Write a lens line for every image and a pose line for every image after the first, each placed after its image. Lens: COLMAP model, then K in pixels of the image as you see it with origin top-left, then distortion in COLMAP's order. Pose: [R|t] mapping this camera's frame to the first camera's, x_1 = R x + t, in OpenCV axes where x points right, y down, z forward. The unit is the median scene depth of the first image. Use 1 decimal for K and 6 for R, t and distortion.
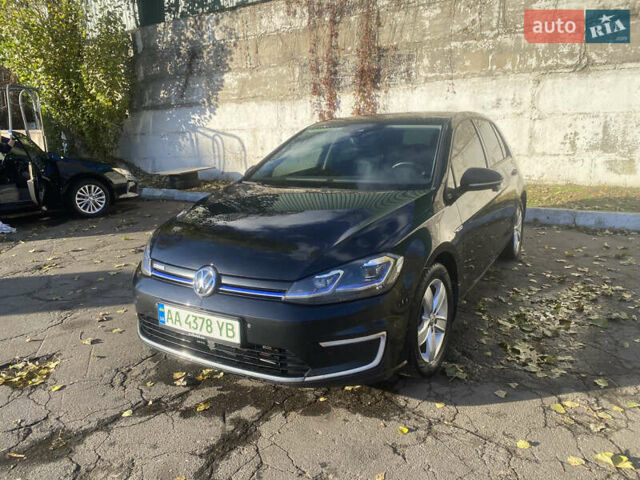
lens RADIAL K [[503.6, 0, 320.0], [0, 503.6, 240.0], [0, 0, 1]] dist [-0.004964, -0.004448]
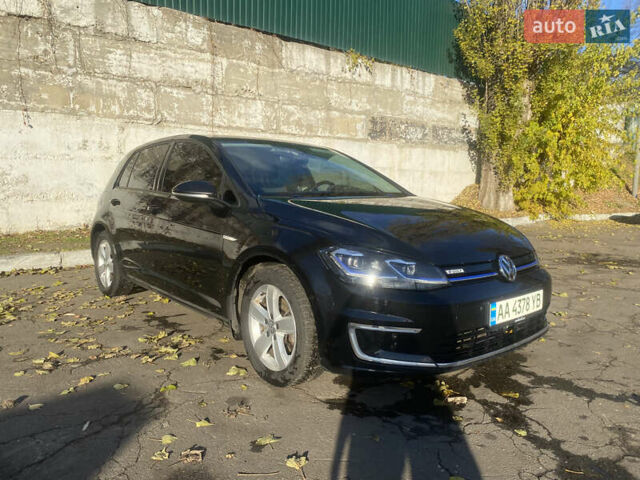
lens RADIAL K [[503.6, 0, 320.0], [0, 503.6, 240.0], [0, 0, 1]] dist [-0.004964, -0.004448]
pose [[0.272478, -0.058631, 0.960374, -0.466569], [0.189708, 0.981822, 0.006116, -0.018986], [-0.943274, 0.180524, 0.278648, 0.370411]]
